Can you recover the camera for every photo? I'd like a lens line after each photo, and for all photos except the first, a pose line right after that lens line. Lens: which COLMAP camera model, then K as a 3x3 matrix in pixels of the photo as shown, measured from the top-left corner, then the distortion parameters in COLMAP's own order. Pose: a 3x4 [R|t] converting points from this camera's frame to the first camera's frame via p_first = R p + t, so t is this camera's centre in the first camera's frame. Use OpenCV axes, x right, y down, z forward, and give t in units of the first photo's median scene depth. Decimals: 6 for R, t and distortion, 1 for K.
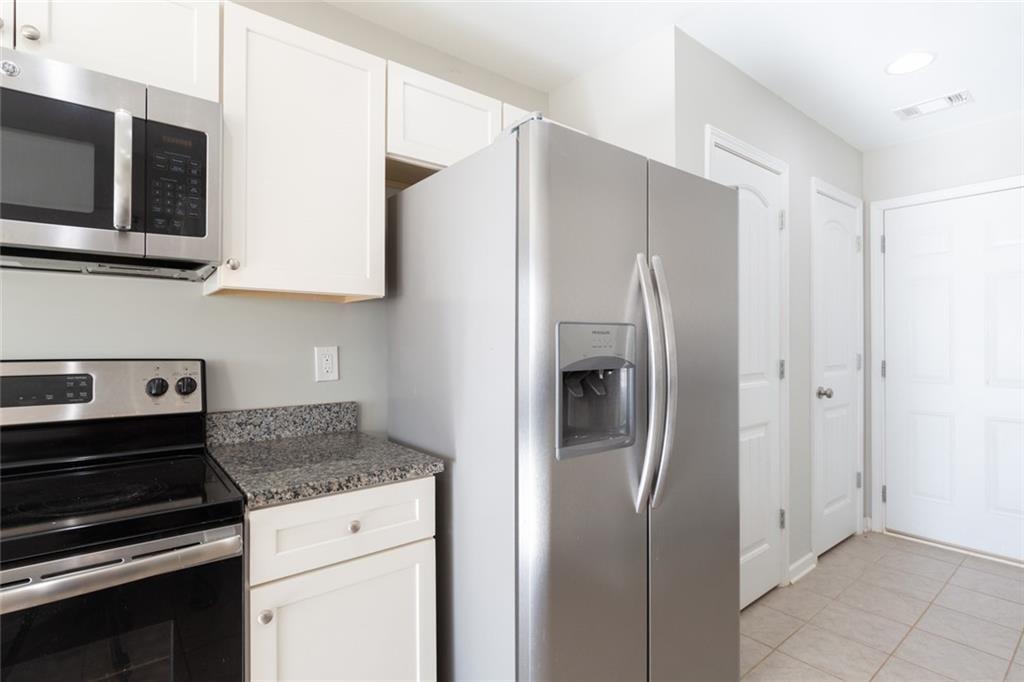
lens RADIAL K [[506.5, 0, 516.3], [0, 506.5, 336.5], [0, 0, 1]] dist [-0.000014, 0.000746]
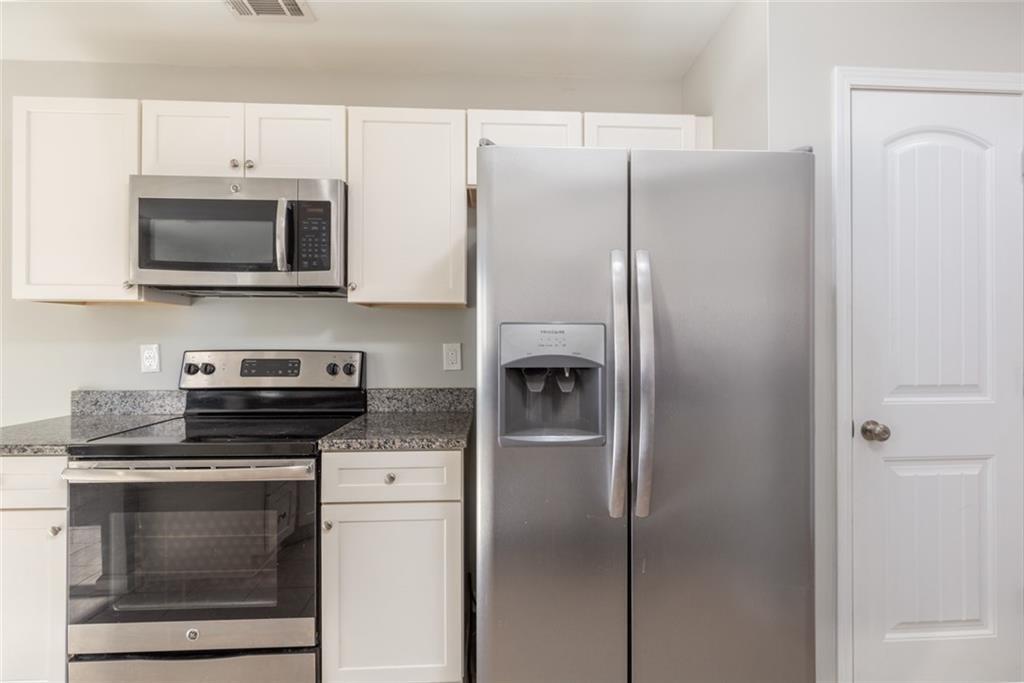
lens RADIAL K [[475.3, 0, 480.1], [0, 475.3, 336.4], [0, 0, 1]] dist [-0.002111, 0.000553]
pose [[0.812596, -0.001044, -0.582827, 0.531157], [0.004278, 0.999982, 0.004173, -0.003015], [0.582812, -0.005884, 0.812586, 0.101490]]
